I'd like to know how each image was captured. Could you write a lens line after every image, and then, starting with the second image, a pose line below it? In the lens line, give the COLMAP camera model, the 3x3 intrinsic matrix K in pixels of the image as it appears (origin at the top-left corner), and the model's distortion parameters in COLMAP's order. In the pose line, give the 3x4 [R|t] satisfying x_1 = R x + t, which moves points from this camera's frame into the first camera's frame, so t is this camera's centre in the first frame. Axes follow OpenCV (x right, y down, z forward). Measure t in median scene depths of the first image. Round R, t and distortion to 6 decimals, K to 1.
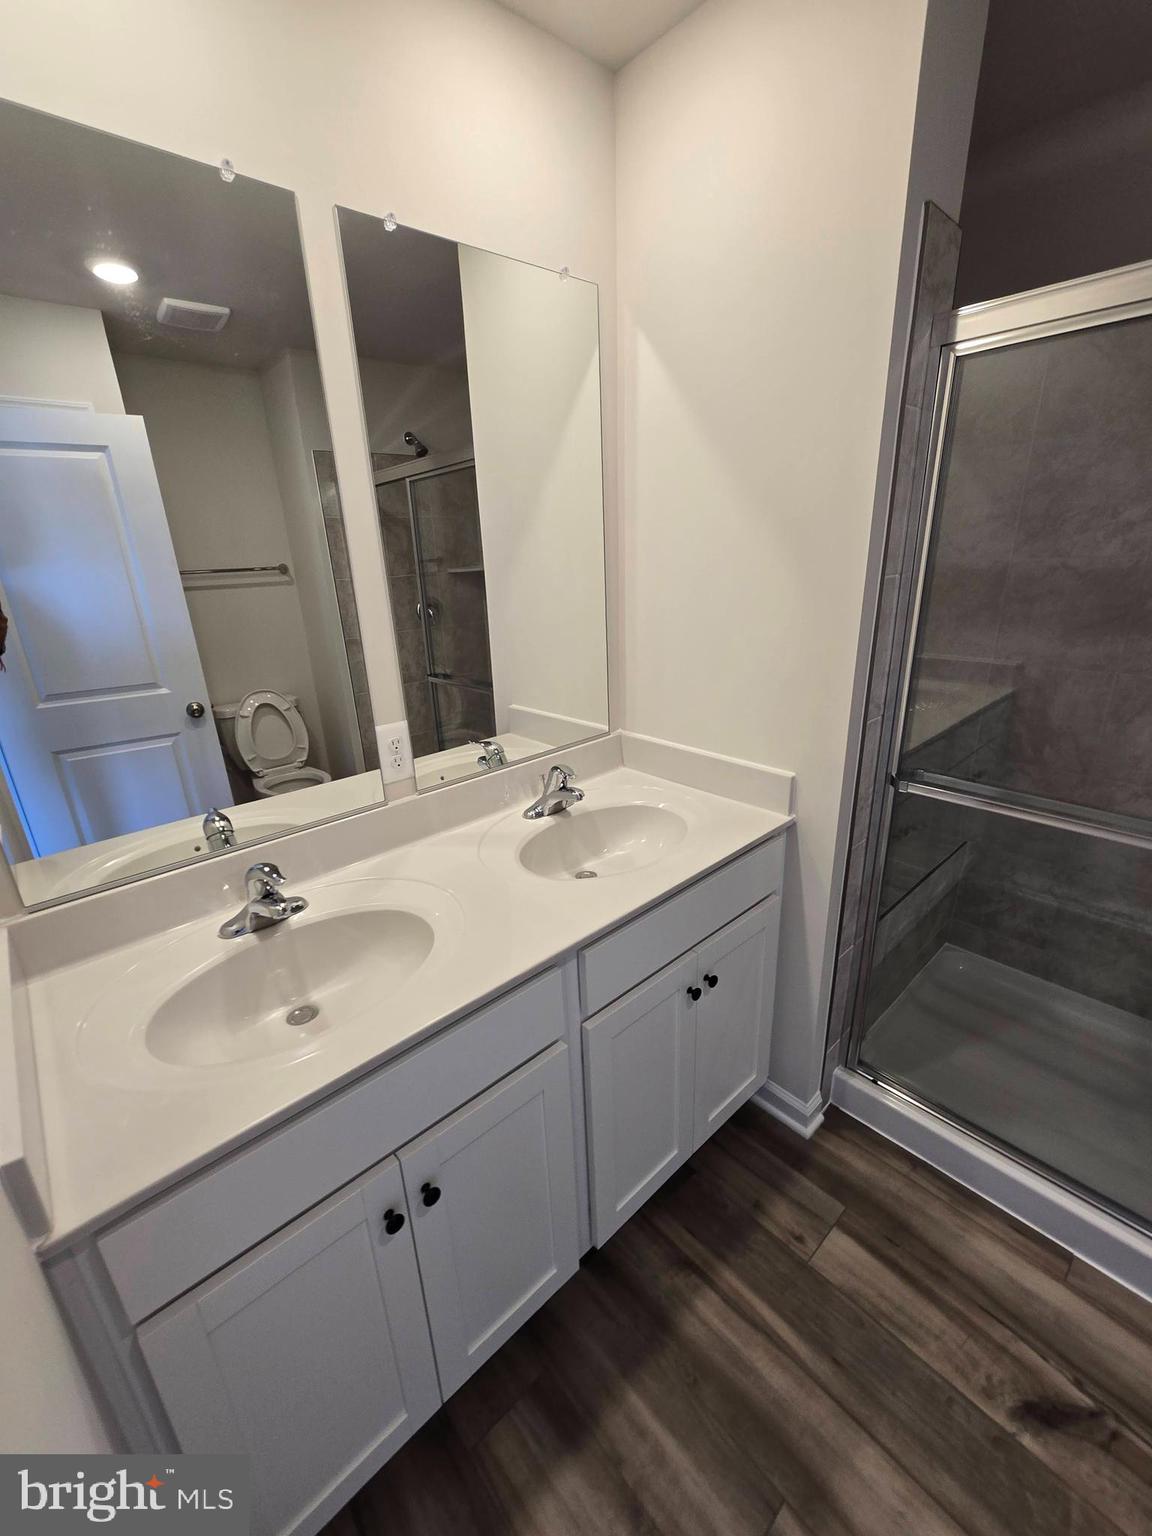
lens RADIAL K [[630.3, 0, 576.0], [0, 630.3, 768.0], [0, 0, 1]] dist [0.001287, 0.000323]
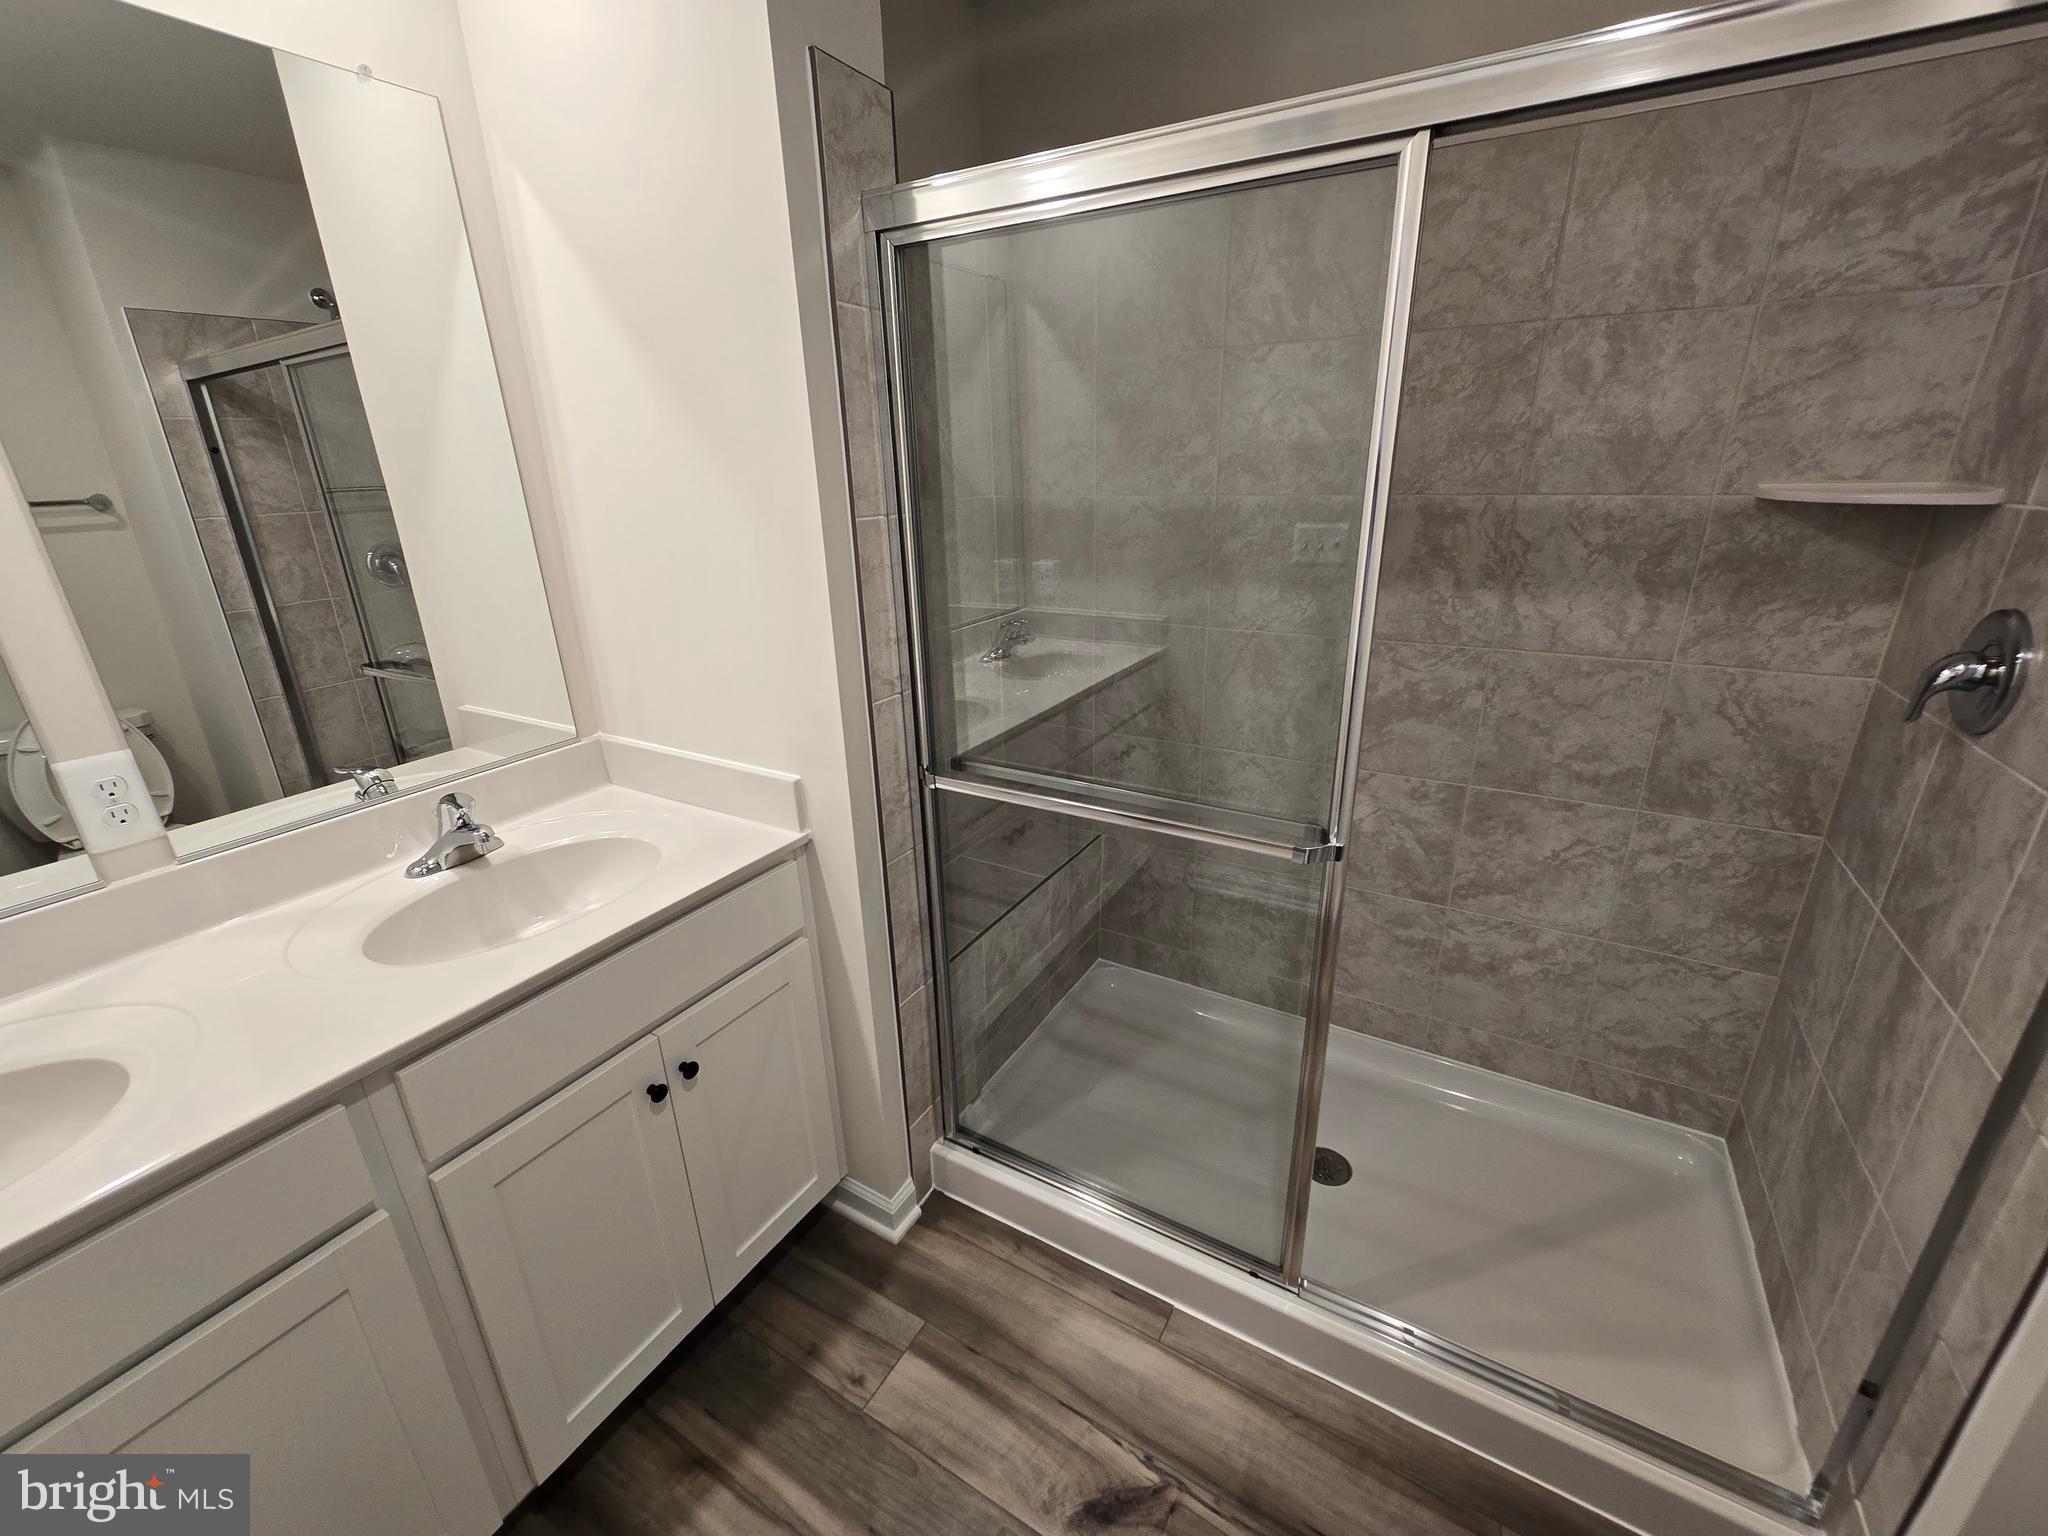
lens RADIAL K [[840.4, 0, 1021.0], [0, 840.4, 762.1], [0, 0, 1]] dist [0.001287, 0.000323]
pose [[0.954601, -0.083321, 0.285997, 0.306639], [0.084751, 0.996375, 0.007397, 0.006108], [-0.285576, 0.017177, 0.958202, -0.047688]]
